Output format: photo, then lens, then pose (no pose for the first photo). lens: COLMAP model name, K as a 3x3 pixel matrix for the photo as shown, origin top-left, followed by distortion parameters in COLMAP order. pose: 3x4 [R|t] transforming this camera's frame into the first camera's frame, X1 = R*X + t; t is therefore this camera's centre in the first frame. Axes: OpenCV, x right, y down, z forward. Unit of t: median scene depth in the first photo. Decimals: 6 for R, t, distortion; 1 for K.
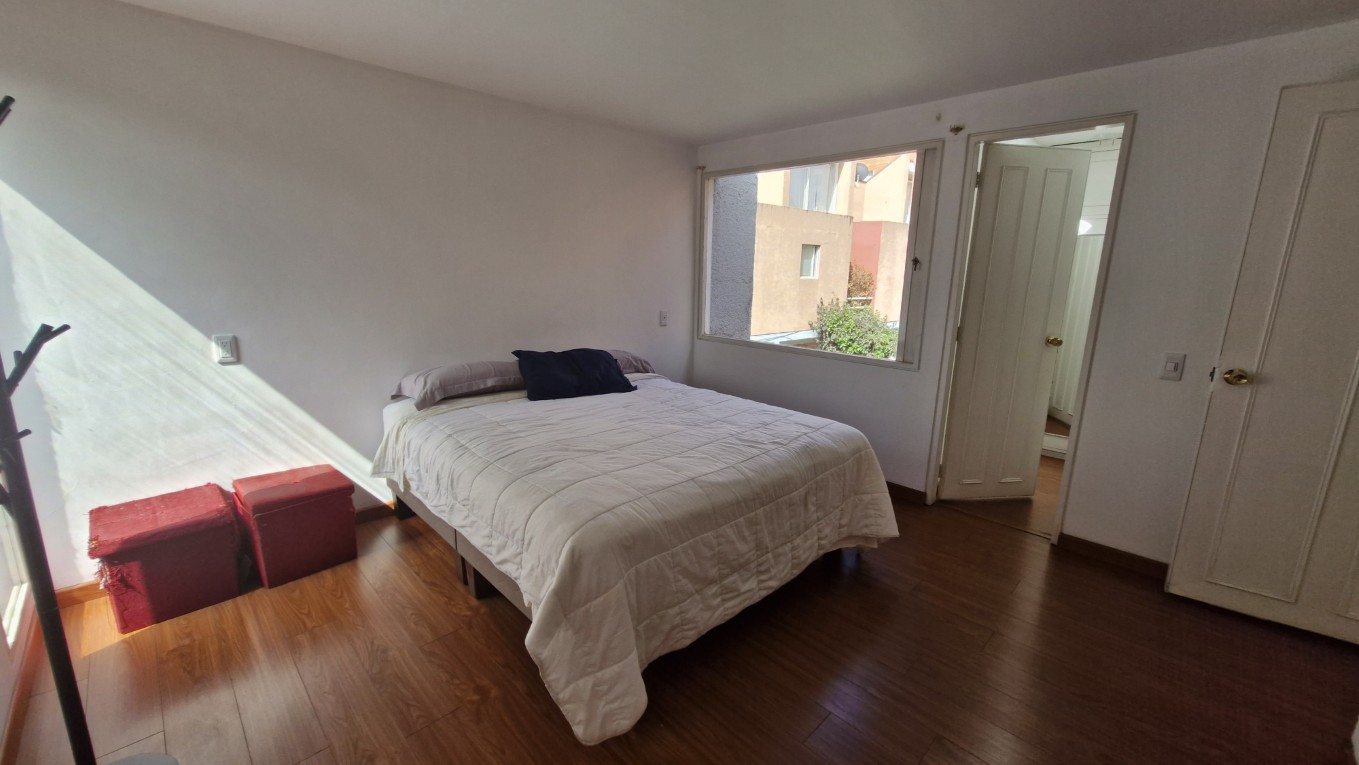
lens RADIAL K [[535.6, 0, 681.5], [0, 535.6, 380.3], [0, 0, 1]] dist [0.001298, 0.000098]
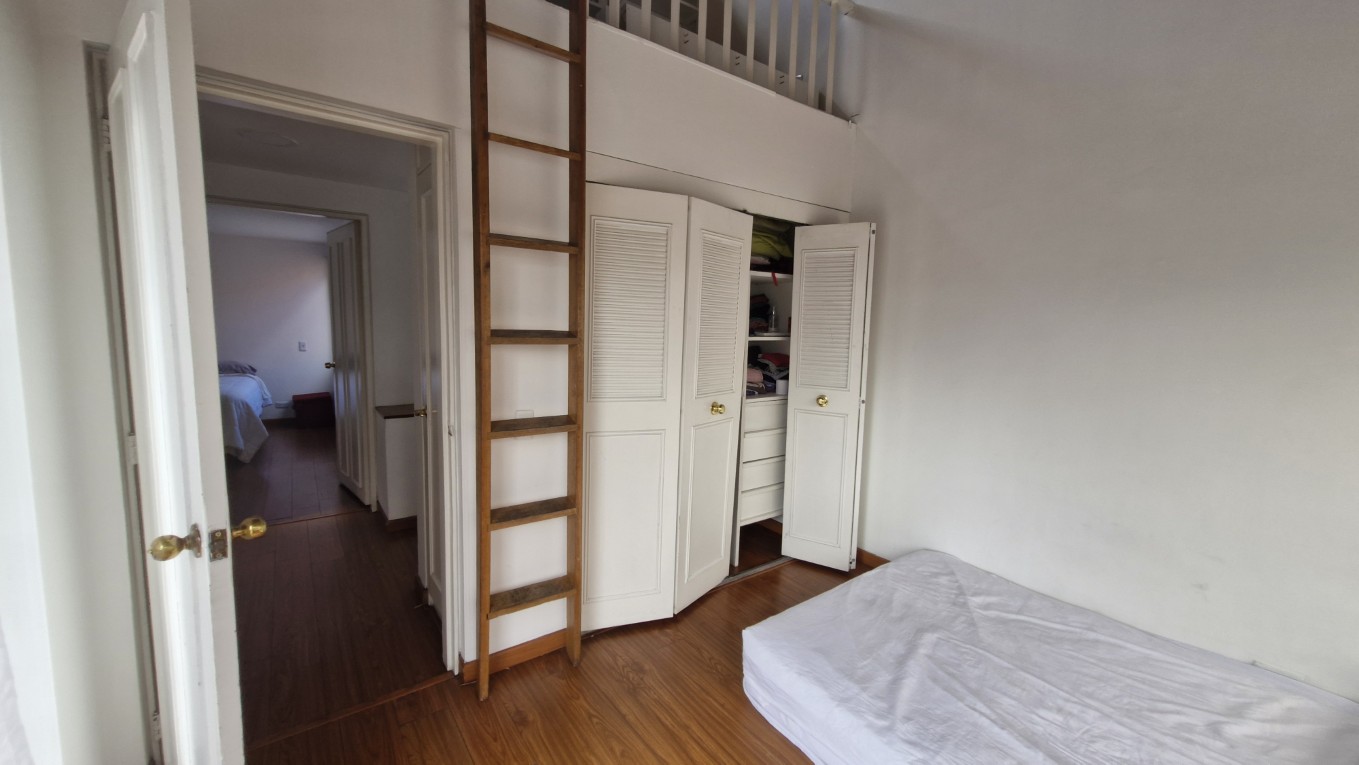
lens RADIAL K [[535.6, 0, 681.5], [0, 535.6, 380.3], [0, 0, 1]] dist [0.001298, 0.000098]
pose [[0.986835, 0.018216, -0.160703, 2.608355], [-0.033792, 0.994929, -0.094734, 0.197763], [0.158162, 0.098917, 0.982446, -0.796438]]
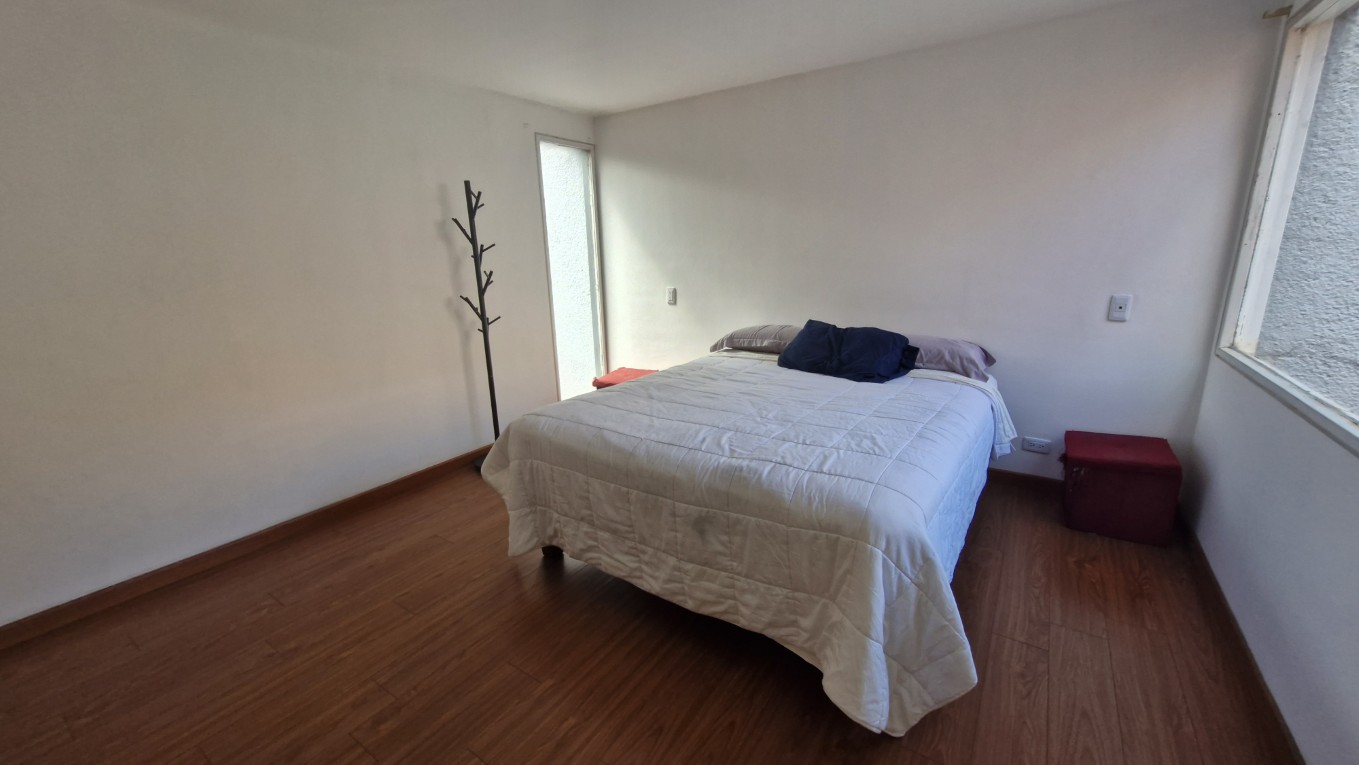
lens RADIAL K [[535.6, 0, 681.5], [0, 535.6, 380.3], [0, 0, 1]] dist [0.001298, 0.000098]
pose [[0.191807, 0.209164, -0.958885, 0.897622], [-0.170879, 0.969220, 0.177237, -0.112448], [0.966442, 0.129858, 0.221645, 0.741153]]
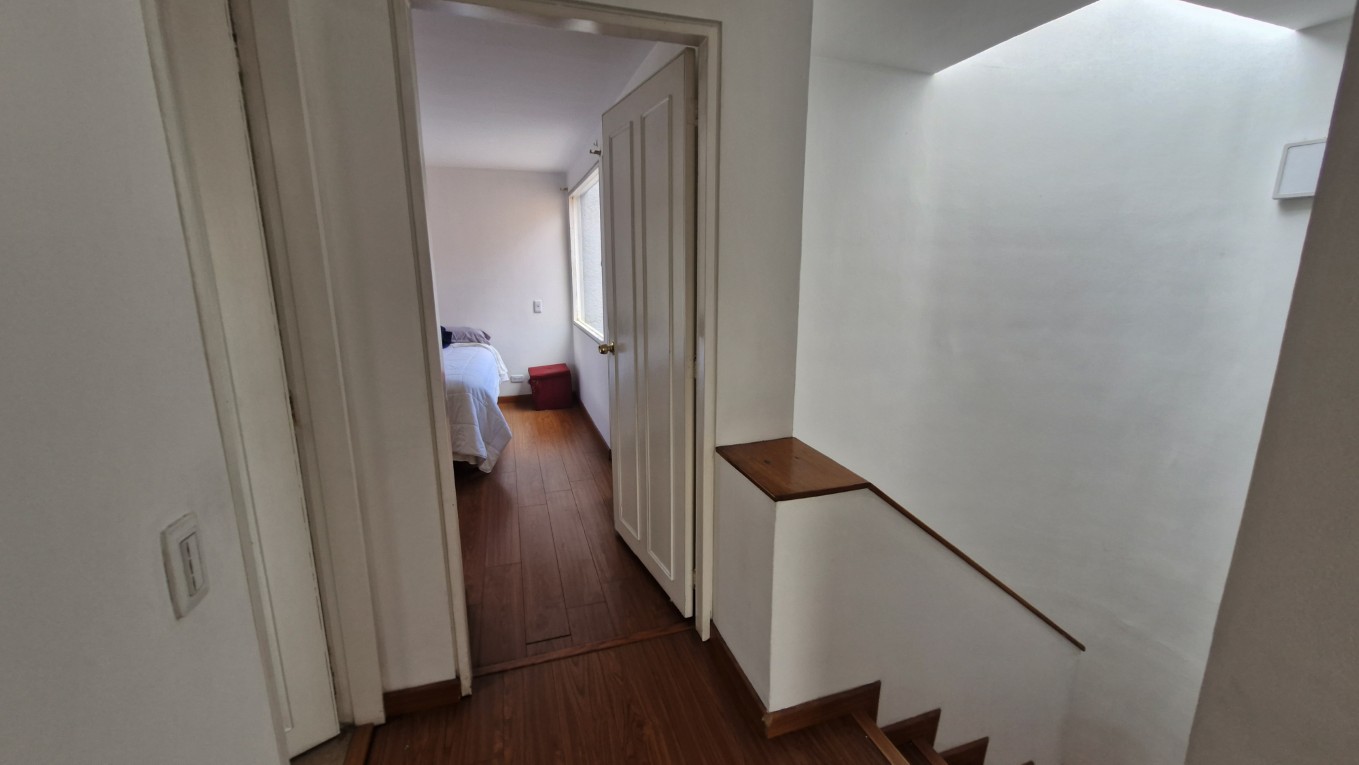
lens RADIAL K [[535.6, 0, 681.5], [0, 535.6, 380.3], [0, 0, 1]] dist [0.001298, 0.000098]
pose [[0.892670, 0.073723, -0.444640, 1.668923], [-0.073838, 0.997124, 0.017088, 0.030390], [0.444621, 0.017577, 0.895547, -0.037048]]
